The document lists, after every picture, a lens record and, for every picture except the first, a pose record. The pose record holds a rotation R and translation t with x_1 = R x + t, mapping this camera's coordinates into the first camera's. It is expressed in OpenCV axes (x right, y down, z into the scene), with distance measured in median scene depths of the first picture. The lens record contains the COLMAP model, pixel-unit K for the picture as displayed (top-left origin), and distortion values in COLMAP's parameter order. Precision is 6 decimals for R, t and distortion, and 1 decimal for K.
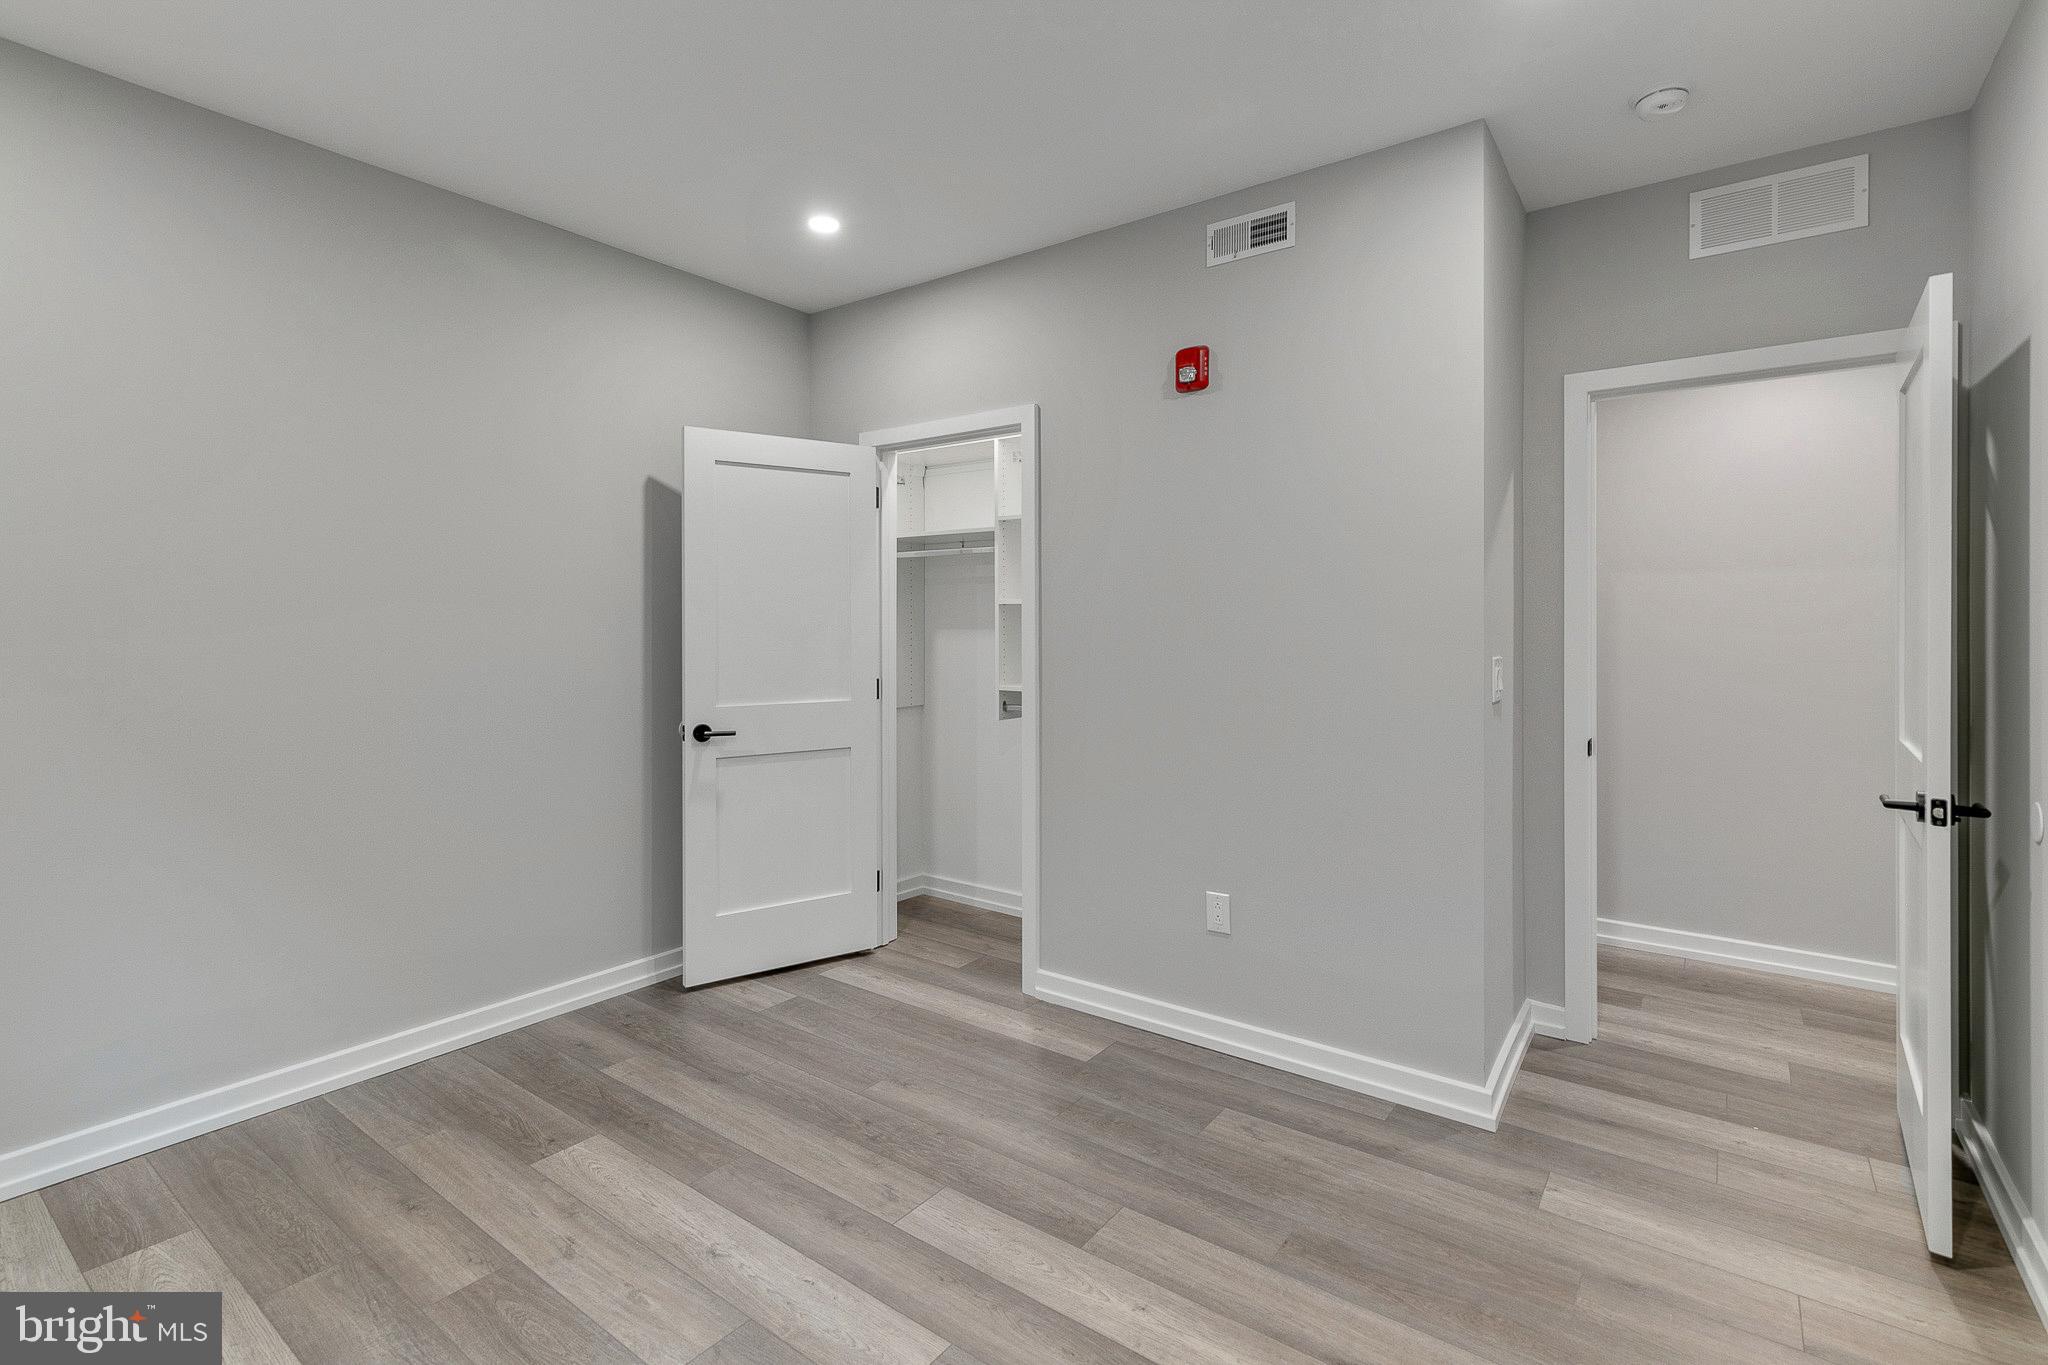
lens RADIAL K [[940.5, 0, 990.5], [0, 940.5, 620.9], [0, 0, 1]] dist [0.011063, -0.001639]
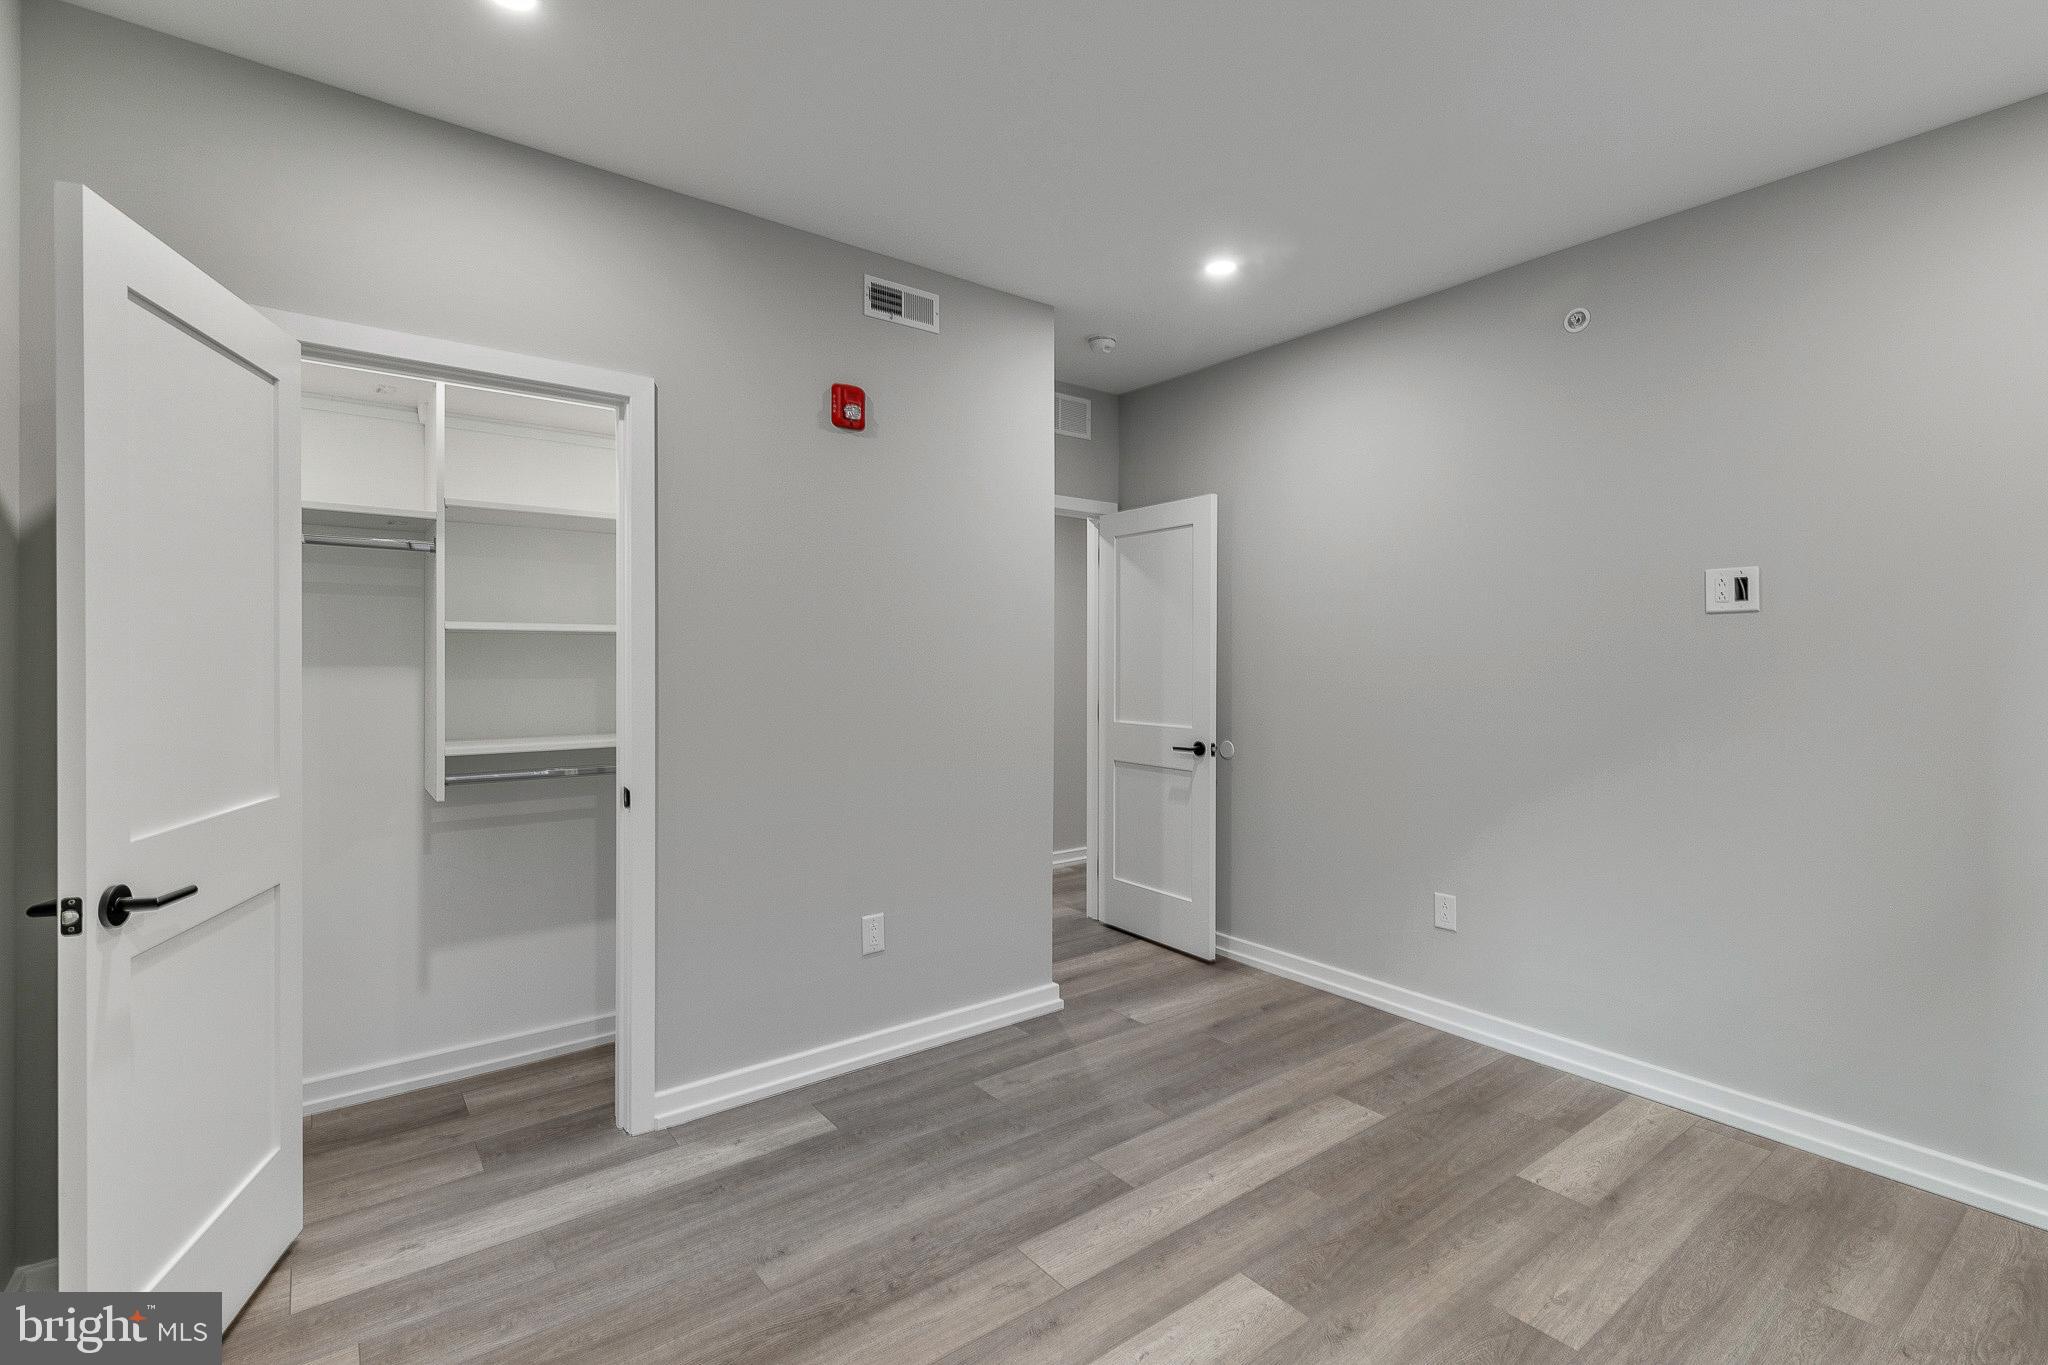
lens RADIAL K [[940.5, 0, 1035.8], [0, 940.5, 660.5], [0, 0, 1]] dist [0.011063, -0.001639]
pose [[0.255081, 0.000936, 0.966919, -0.804678], [-0.003934, 0.999992, 0.000069, 0.004563], [-0.966912, -0.003822, 0.255083, 0.615668]]
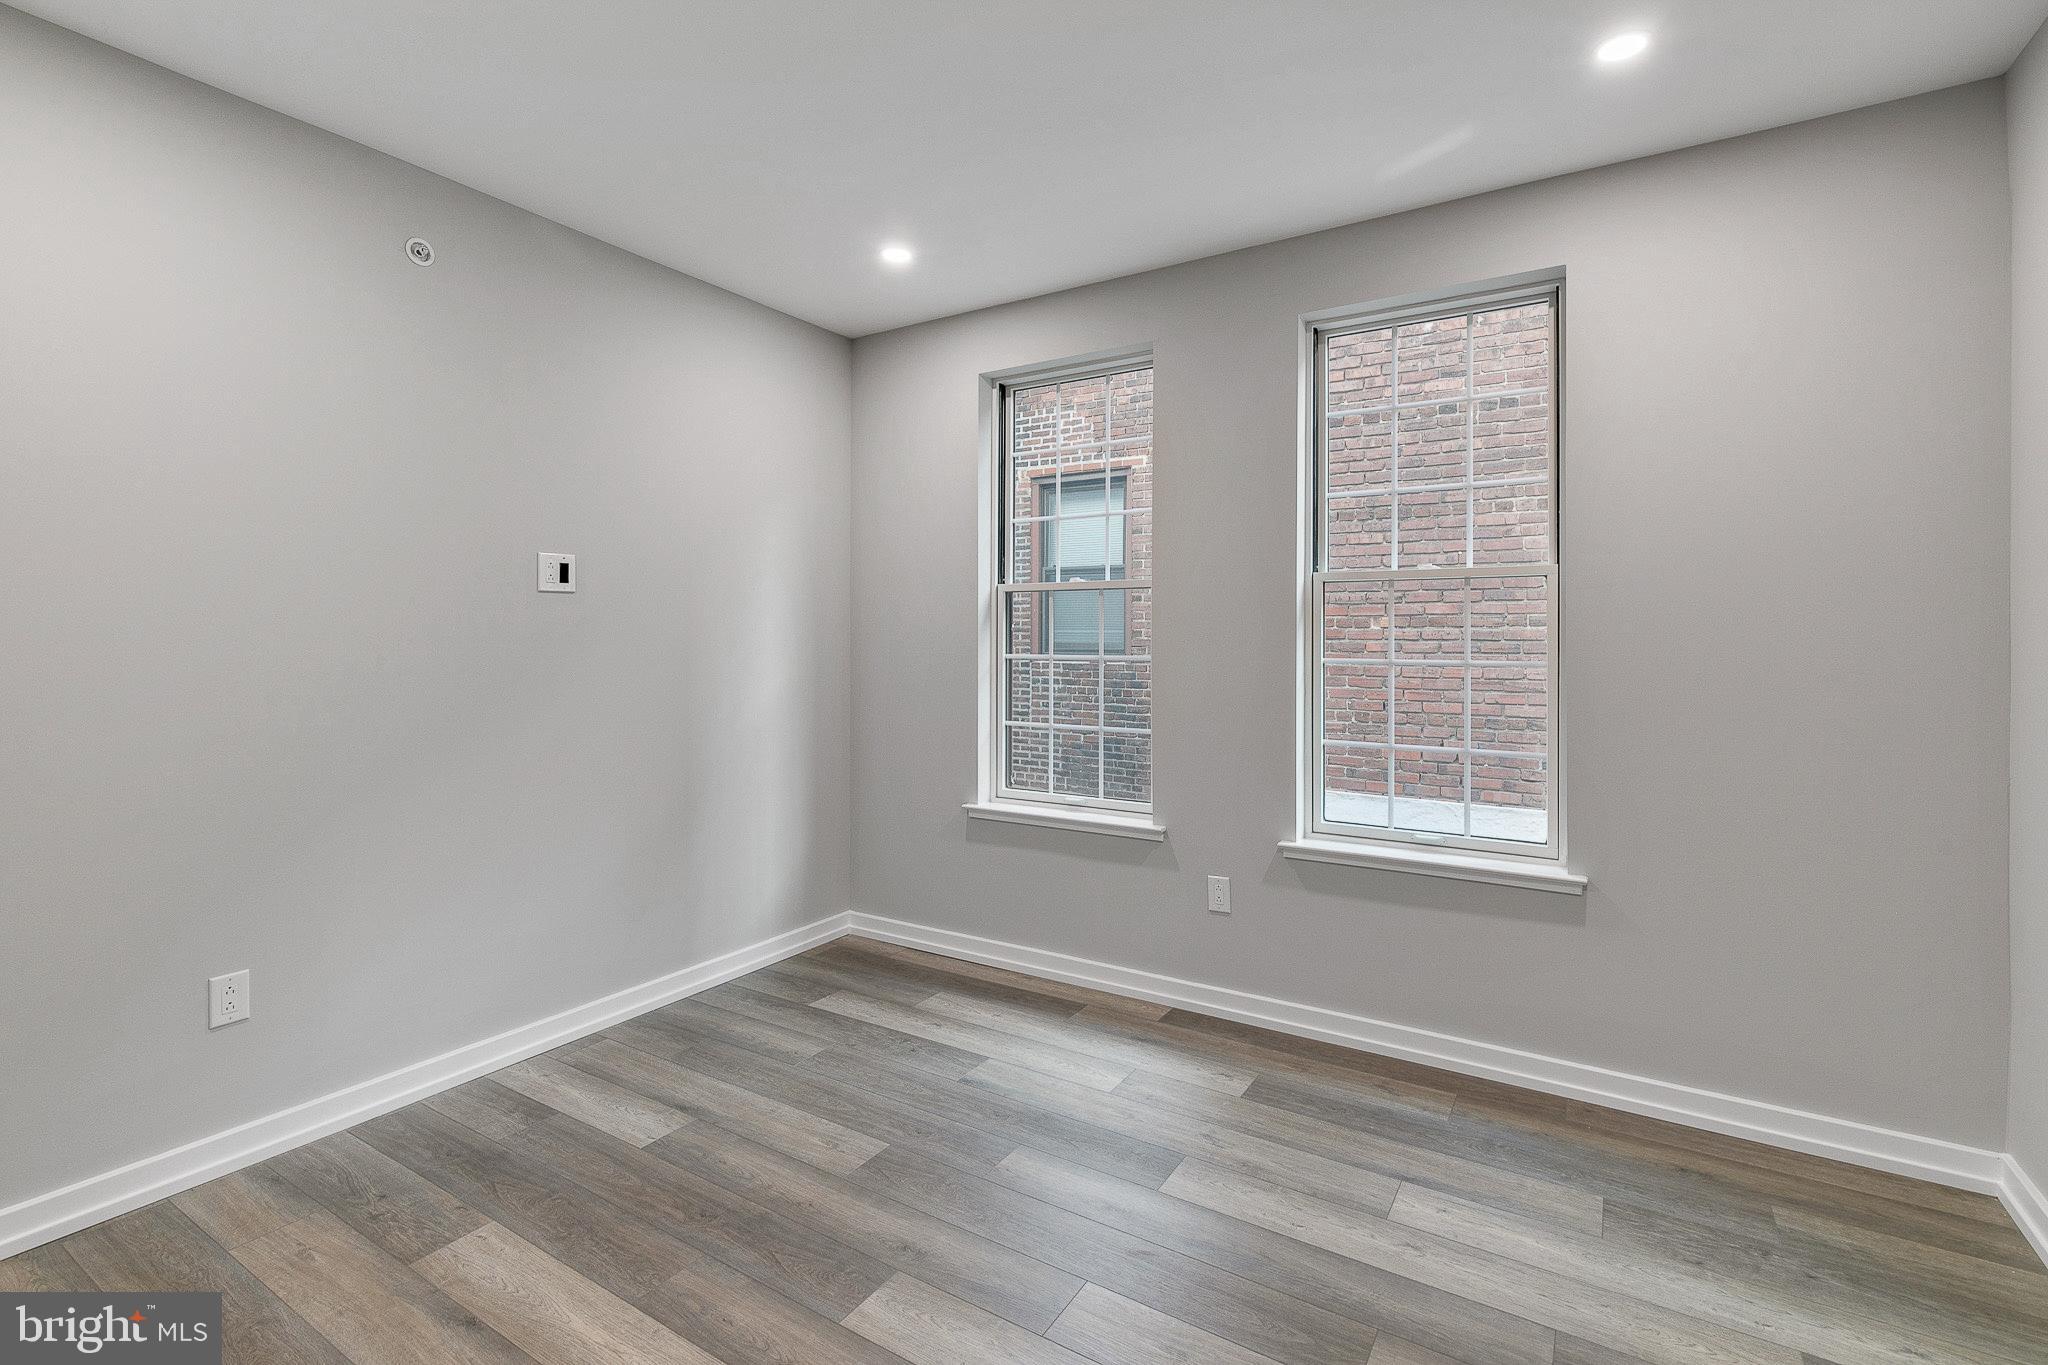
lens RADIAL K [[940.5, 0, 1013.8], [0, 940.5, 650.9], [0, 0, 1]] dist [0.011063, -0.001639]
pose [[-0.995163, -0.004831, -0.098114, -0.069087], [-0.005102, 0.999984, 0.002513, 0.014562], [0.098100, 0.003001, -0.995172, 1.343164]]
